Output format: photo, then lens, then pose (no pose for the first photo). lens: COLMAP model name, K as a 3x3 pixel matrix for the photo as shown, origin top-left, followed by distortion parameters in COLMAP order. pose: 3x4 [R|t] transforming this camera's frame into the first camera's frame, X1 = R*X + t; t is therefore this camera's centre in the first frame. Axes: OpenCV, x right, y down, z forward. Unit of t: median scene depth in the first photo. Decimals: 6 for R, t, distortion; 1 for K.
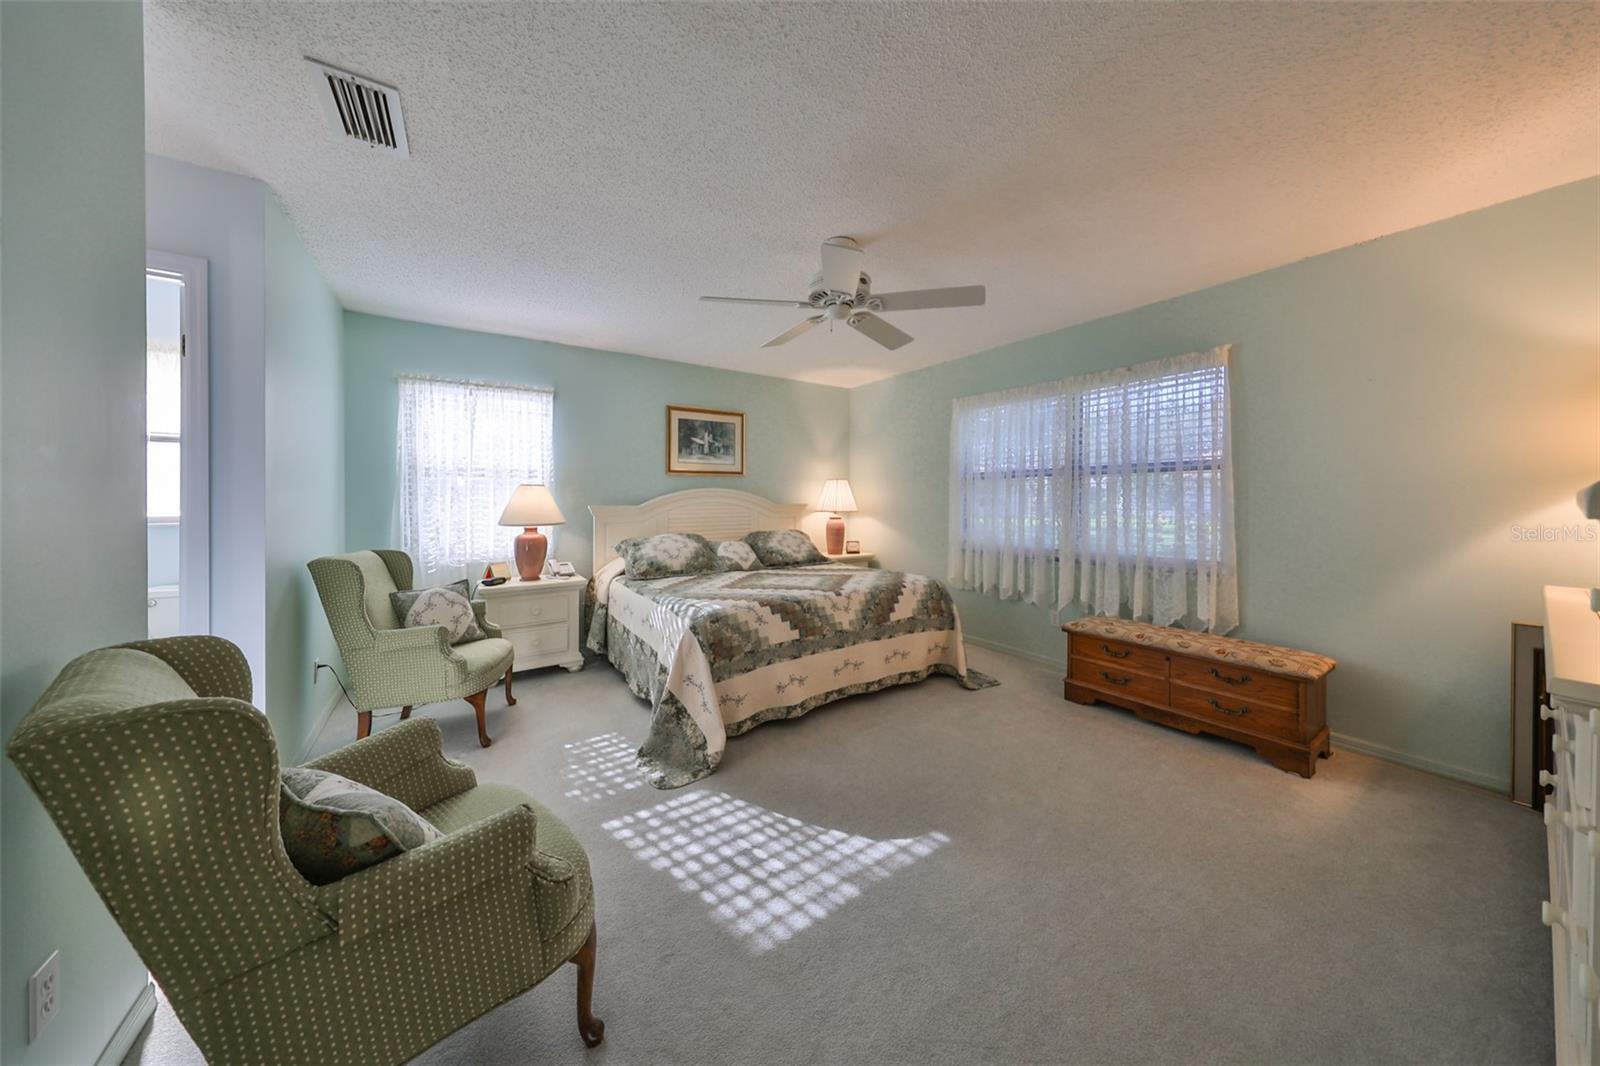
lens RADIAL K [[499.0, 0, 800.0], [0, 499.0, 498.3], [0, 0, 1]] dist [0.000121, -0.000029]
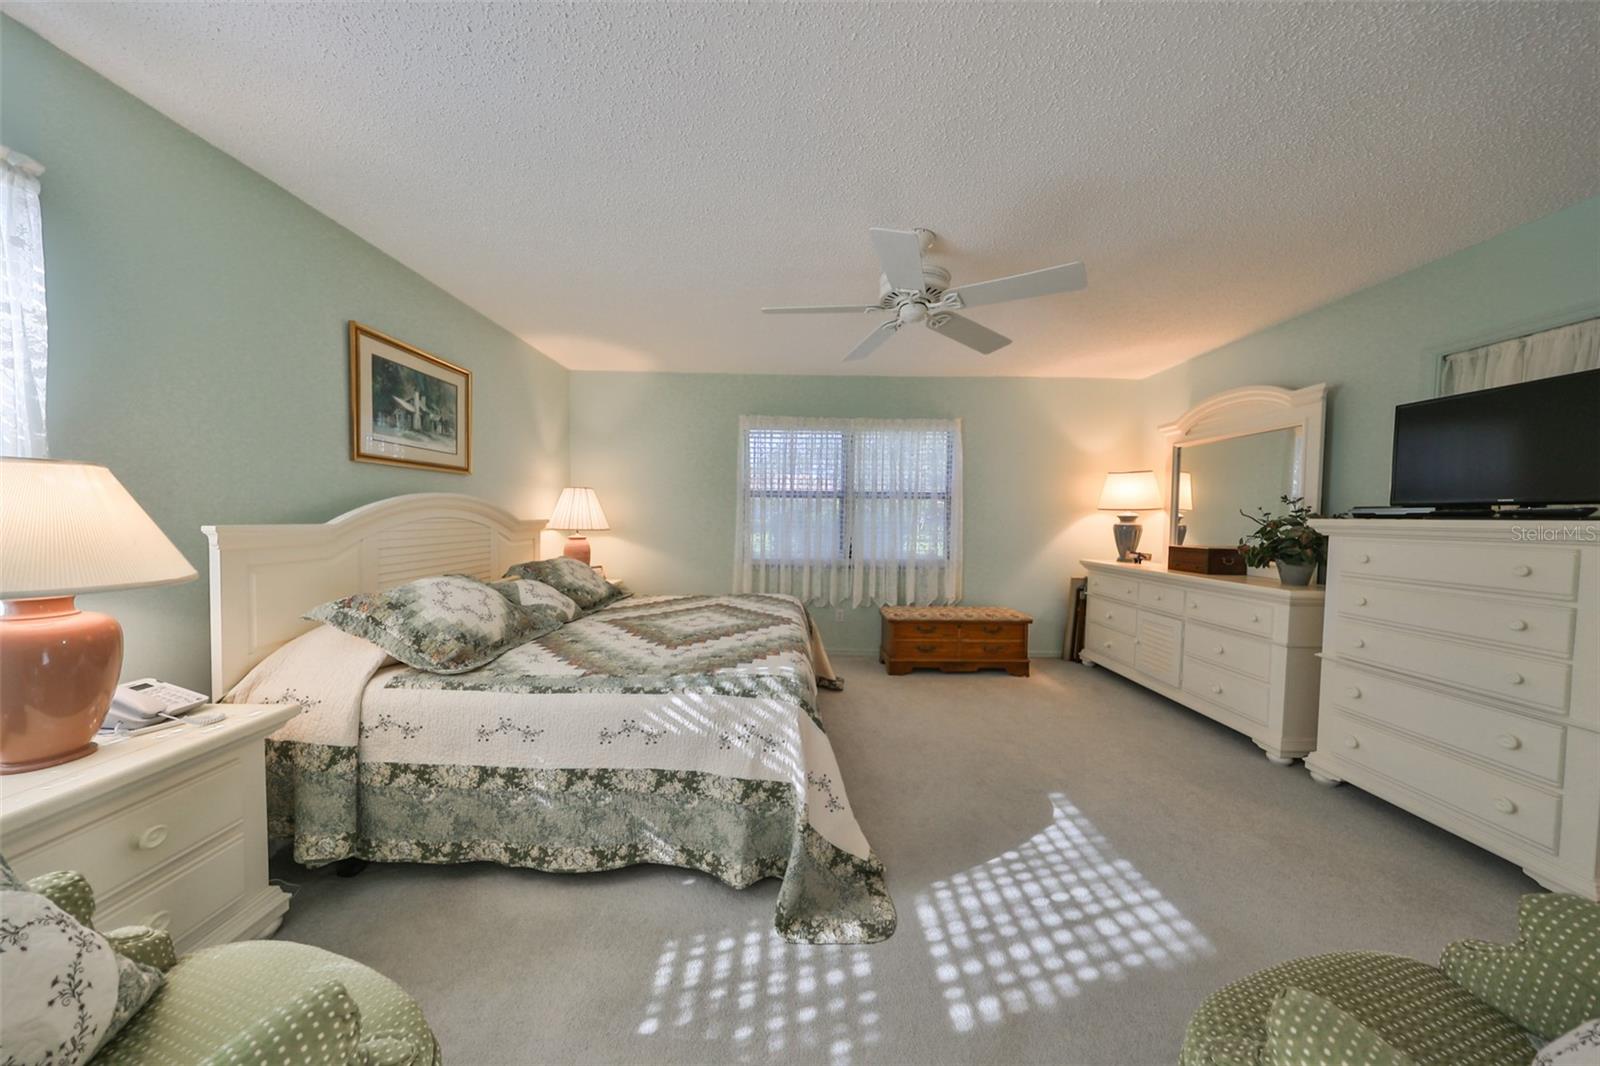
lens RADIAL K [[483.0, 0, 793.1], [0, 483.0, 539.4], [0, 0, 1]] dist [0.001840, 0.000047]
pose [[0.564365, -0.031252, 0.824934, -0.768569], [-0.016909, 0.998636, 0.049401, -0.001281], [-0.825352, -0.041829, 0.563066, 0.648952]]
